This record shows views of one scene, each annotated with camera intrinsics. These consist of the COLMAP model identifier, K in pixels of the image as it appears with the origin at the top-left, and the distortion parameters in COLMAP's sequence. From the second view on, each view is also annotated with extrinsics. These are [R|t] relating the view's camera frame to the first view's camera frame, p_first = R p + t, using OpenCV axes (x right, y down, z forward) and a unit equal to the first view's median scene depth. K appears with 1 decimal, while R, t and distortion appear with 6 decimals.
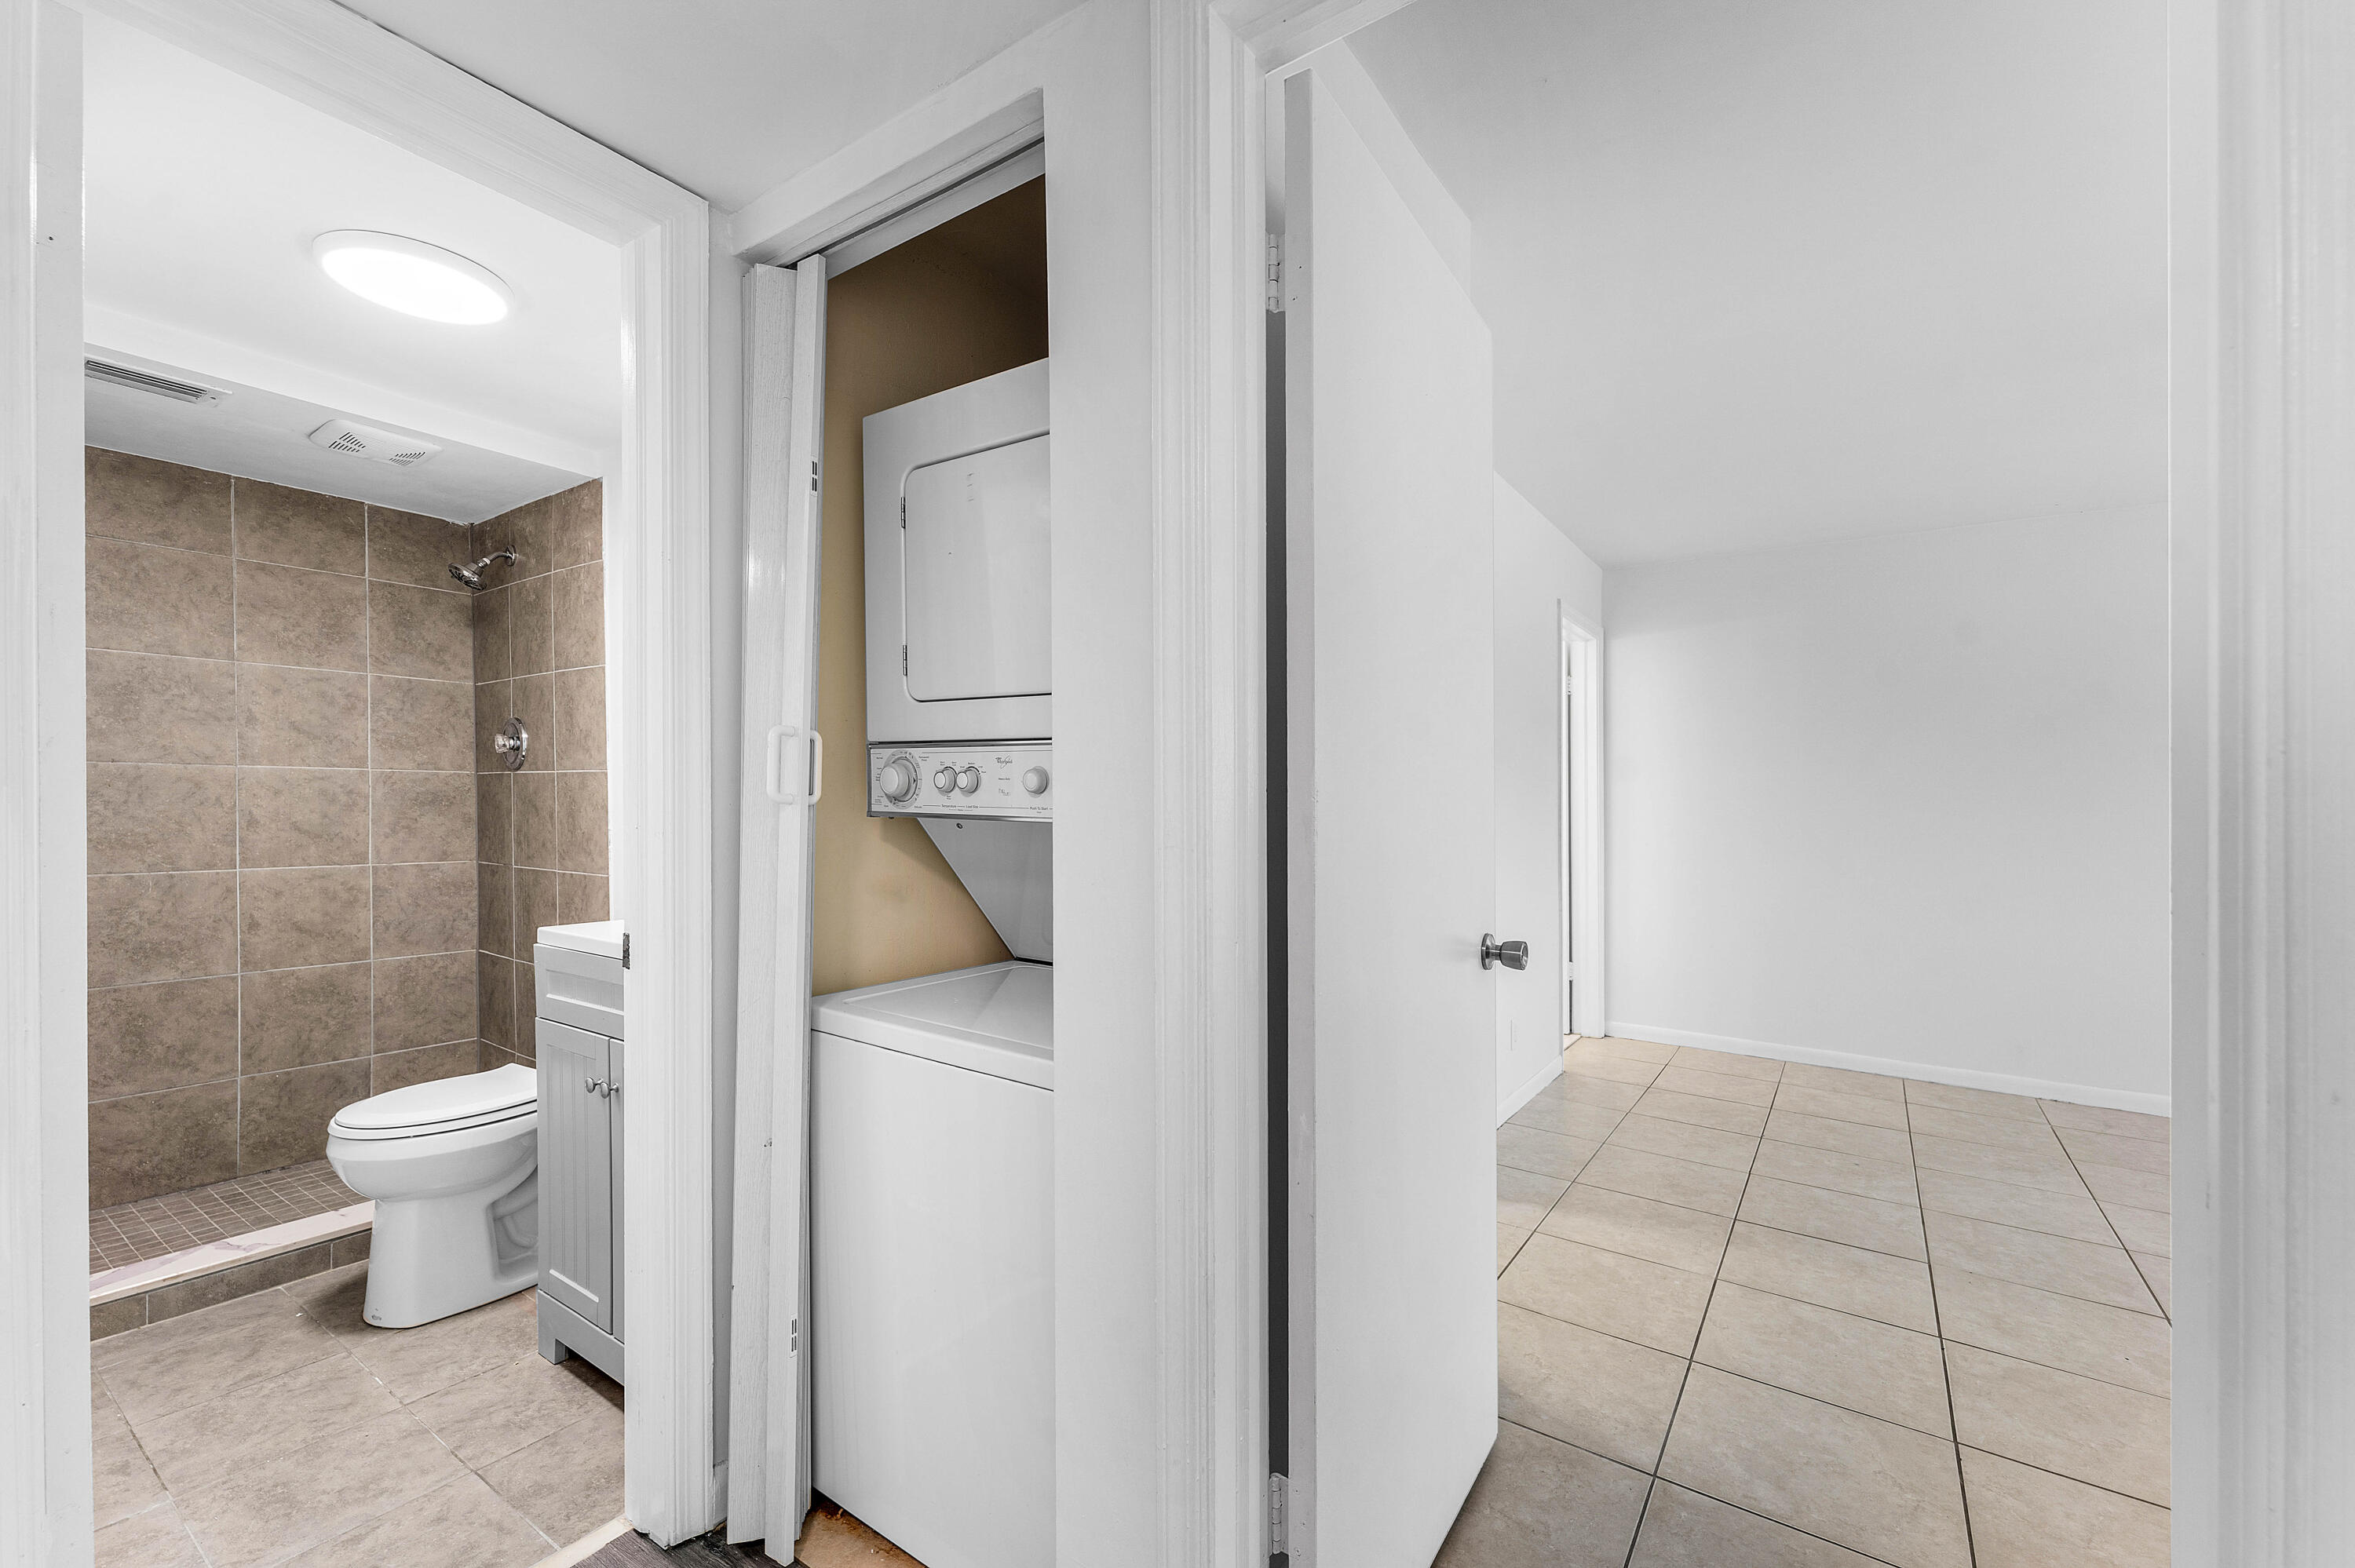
lens RADIAL K [[969.2, 0, 1191.5], [0, 969.2, 817.9], [0, 0, 1]] dist [-0.000092, -0.000047]
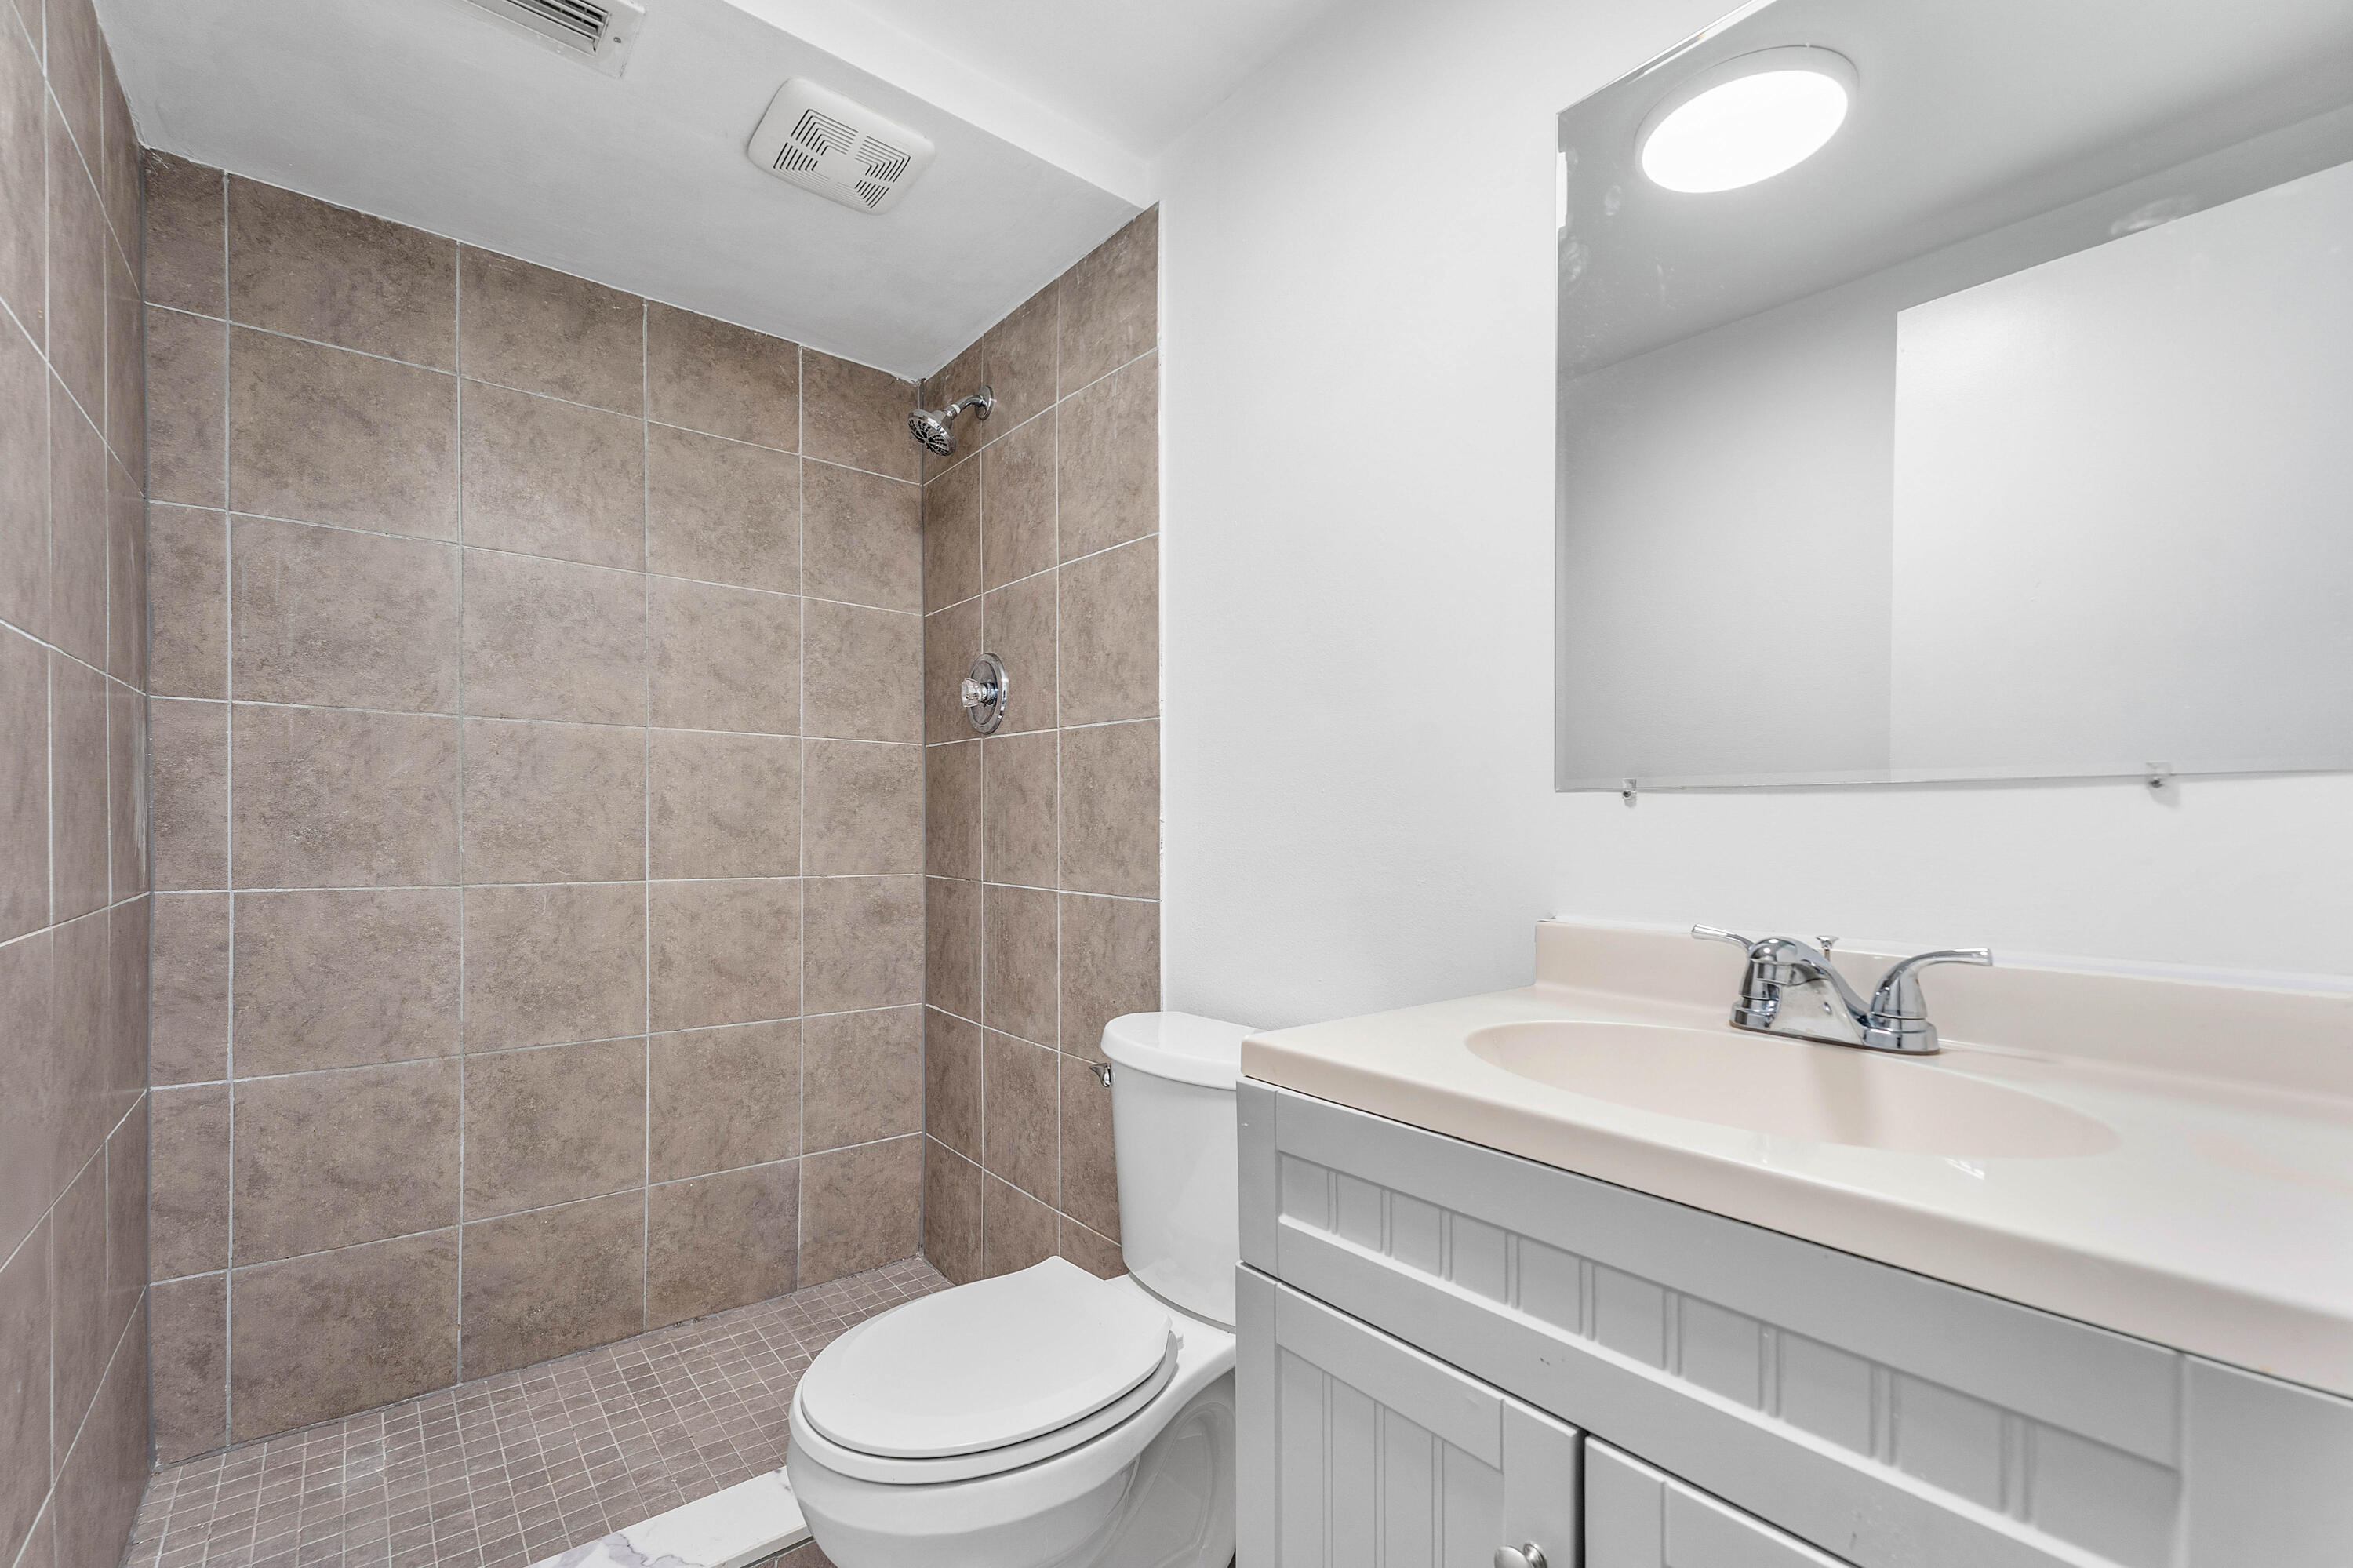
lens RADIAL K [[968.5, 0, 1118.4], [0, 968.5, 835.0], [0, 0, 1]] dist [-0.000092, -0.000047]
pose [[0.948341, -0.000326, -0.317253, -0.442276], [-0.002635, 0.999957, -0.008906, 0.025548], [0.317242, 0.009282, 0.948299, 0.447330]]
